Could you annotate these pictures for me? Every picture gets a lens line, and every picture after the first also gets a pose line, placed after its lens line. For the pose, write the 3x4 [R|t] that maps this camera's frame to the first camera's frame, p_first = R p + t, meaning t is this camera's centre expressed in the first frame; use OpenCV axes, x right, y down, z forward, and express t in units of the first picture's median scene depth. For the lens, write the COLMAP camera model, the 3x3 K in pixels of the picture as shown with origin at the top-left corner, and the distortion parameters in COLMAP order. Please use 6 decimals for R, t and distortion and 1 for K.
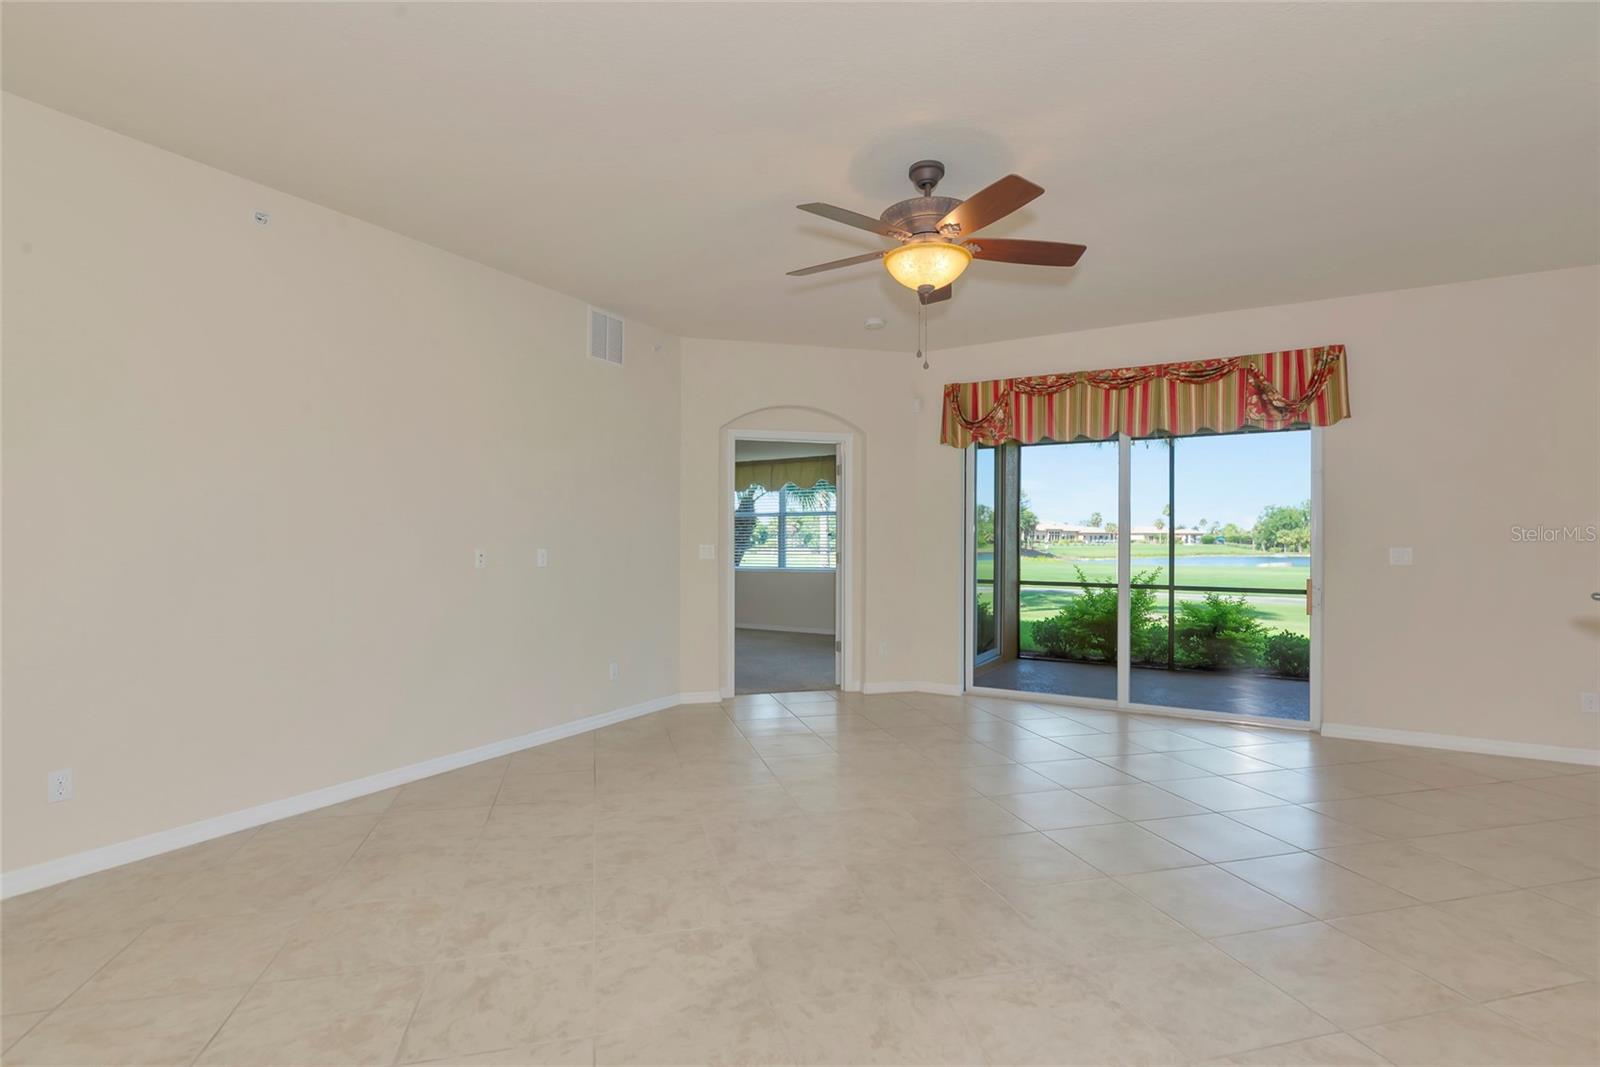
lens RADIAL K [[768.5, 0, 794.6], [0, 768.5, 541.4], [0, 0, 1]] dist [0.001160, -0.001782]
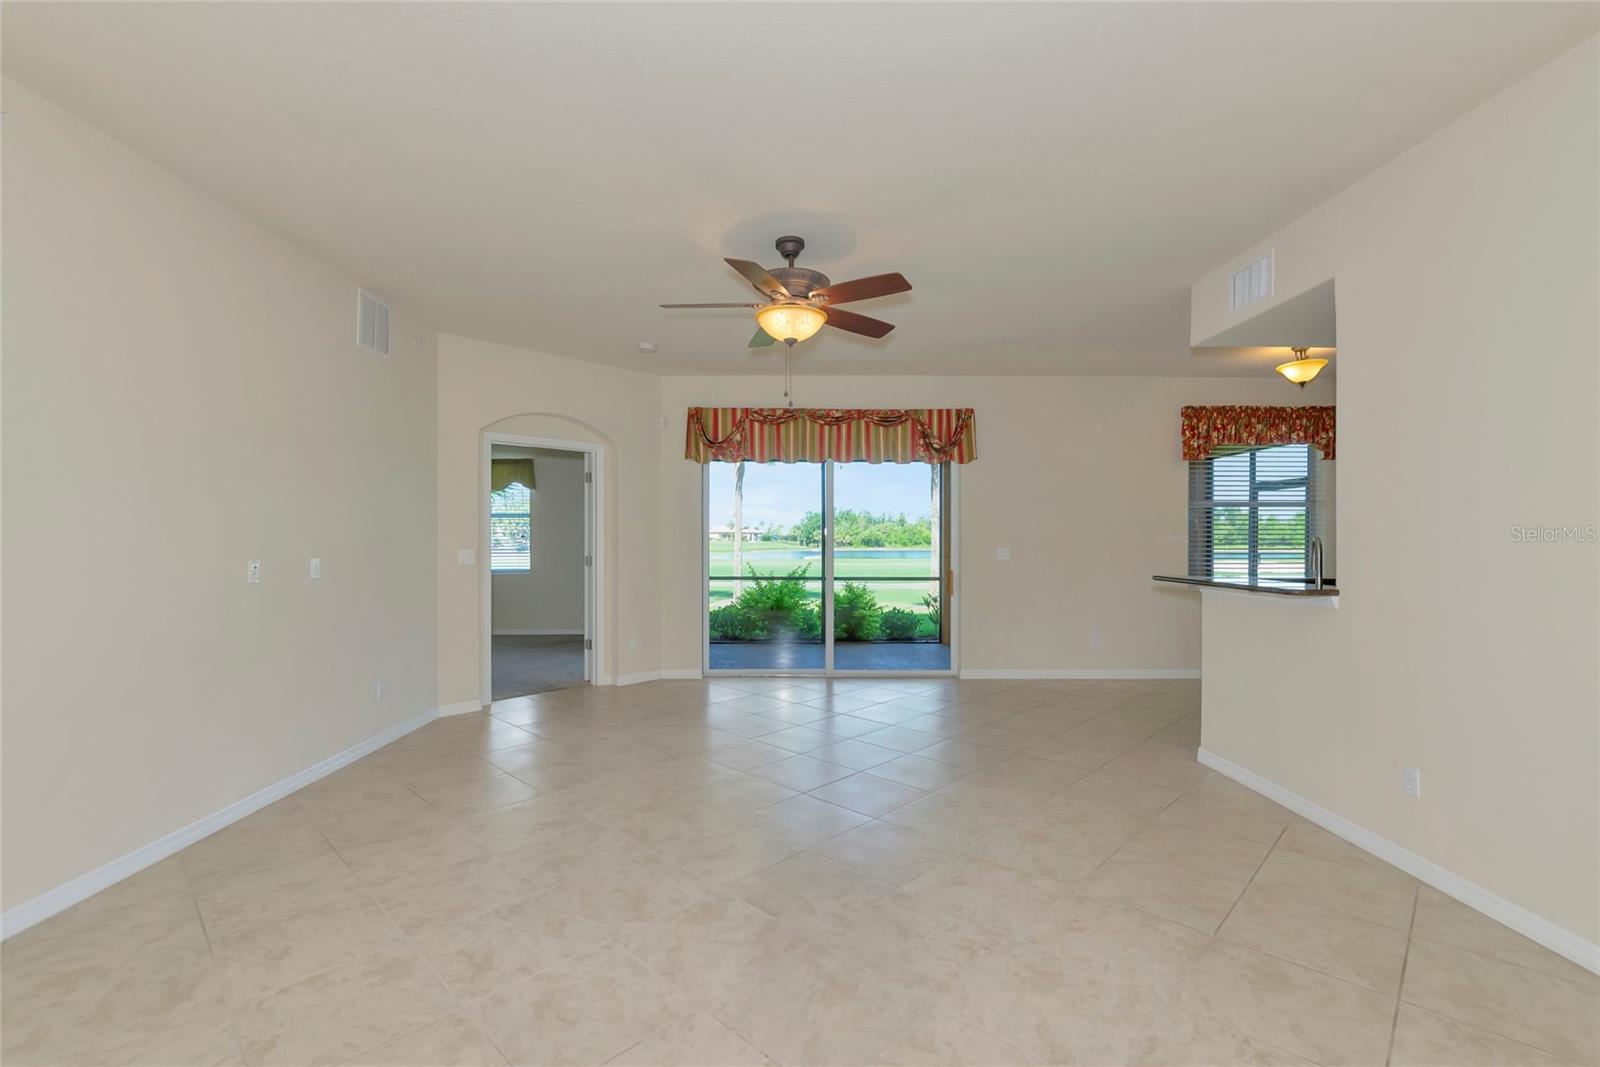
lens RADIAL K [[710.5, 0, 790.4], [0, 710.5, 537.0], [0, 0, 1]] dist [-0.007114, 0.000046]
pose [[0.856587, -0.000794, 0.516003, -0.246126], [0.002200, 0.999995, -0.002113, -0.009730], [-0.515999, 0.002946, 0.856584, 0.023184]]
